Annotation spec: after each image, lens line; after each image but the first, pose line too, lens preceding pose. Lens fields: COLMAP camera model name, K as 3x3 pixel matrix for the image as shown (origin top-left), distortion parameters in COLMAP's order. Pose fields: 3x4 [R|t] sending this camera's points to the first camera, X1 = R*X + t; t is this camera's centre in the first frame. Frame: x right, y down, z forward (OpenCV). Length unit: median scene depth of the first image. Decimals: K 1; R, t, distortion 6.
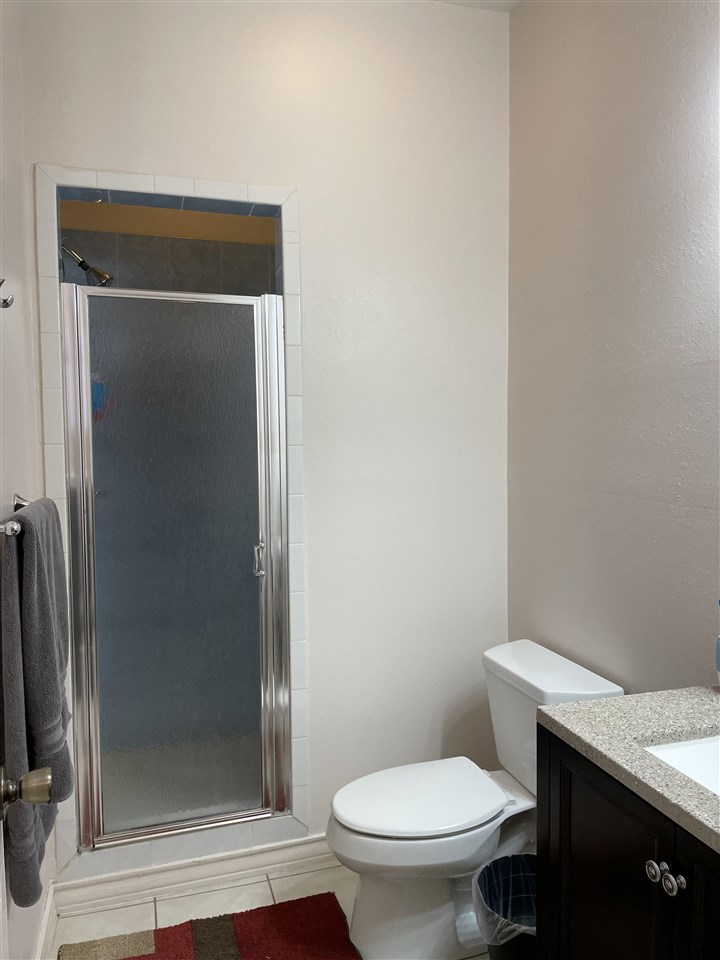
lens RADIAL K [[724.9, 0, 358.4], [0, 724.9, 476.8], [0, 0, 1]] dist [0.106470, -0.140919]
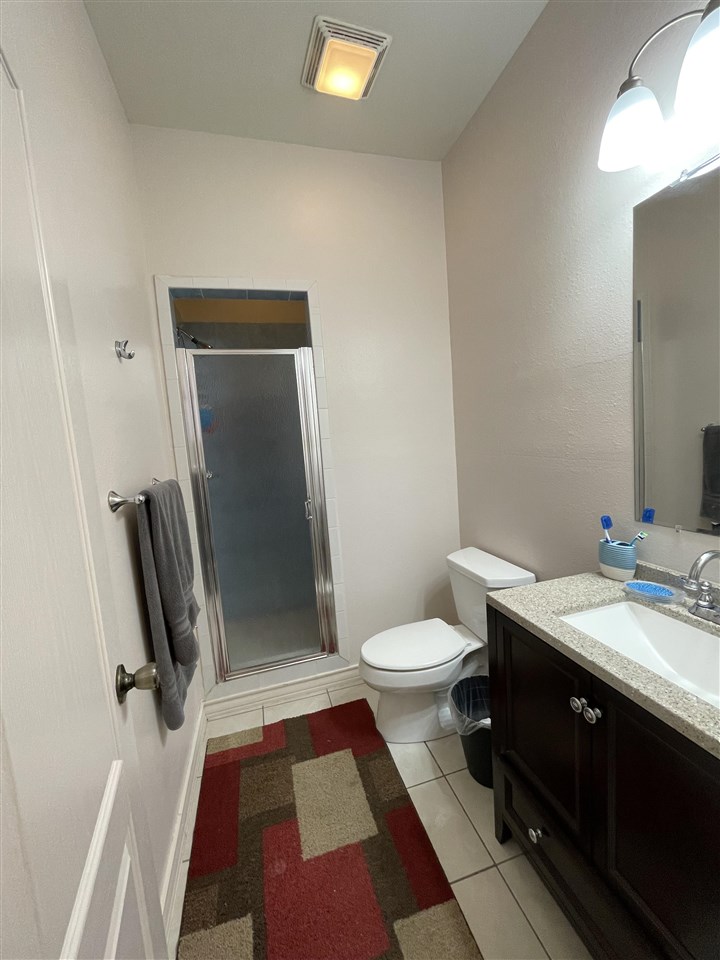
lens RADIAL K [[394.1, 0, 360.0], [0, 394.1, 480.0], [0, 0, 1]] dist [-0.000068, -0.000404]
pose [[0.997754, -0.061528, -0.026497, 0.010673], [0.062760, 0.996850, 0.048497, 0.013137], [0.023429, -0.050051, 0.998472, 0.130825]]
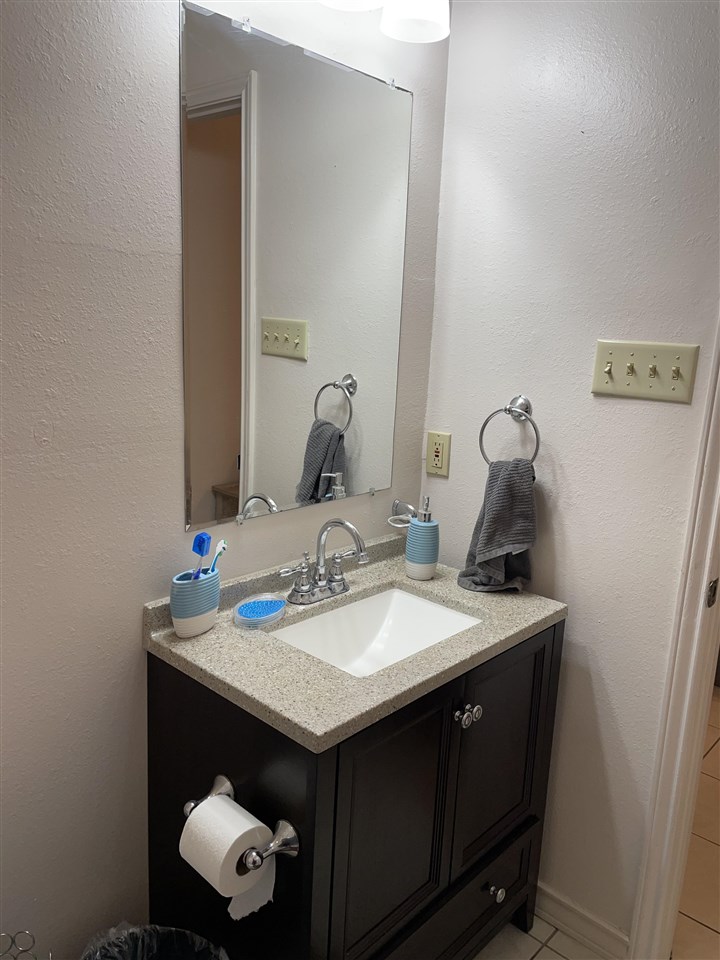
lens RADIAL K [[724.9, 0, 358.4], [0, 724.9, 476.8], [0, 0, 1]] dist [0.106470, -0.140919]
pose [[-0.501027, -0.200295, 0.841934, -0.265353], [0.012698, 0.971043, 0.238566, -0.091790], [-0.865338, 0.130219, -0.483976, 0.965783]]
